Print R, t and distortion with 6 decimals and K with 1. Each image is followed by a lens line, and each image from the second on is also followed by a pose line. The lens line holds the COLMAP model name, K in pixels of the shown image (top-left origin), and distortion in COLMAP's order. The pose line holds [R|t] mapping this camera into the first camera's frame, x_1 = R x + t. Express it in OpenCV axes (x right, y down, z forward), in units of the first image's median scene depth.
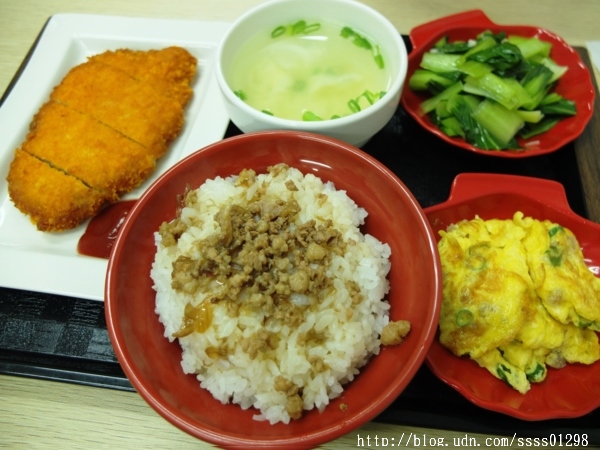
lens RADIAL K [[465.8, 0, 304.3], [0, 465.8, 215.7], [0, 0, 1]] dist [-0.051316, 0.012387]
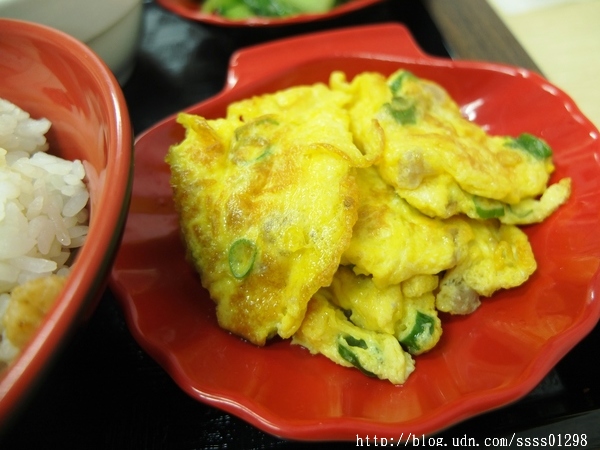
lens RADIAL K [[465.8, 0, 304.3], [0, 465.8, 215.7], [0, 0, 1]] dist [-0.051316, 0.012387]
pose [[0.965151, -0.243793, 0.095120, 0.373615], [0.254827, 0.958261, -0.129614, 0.257832], [-0.059551, 0.149336, 0.986992, 0.519895]]
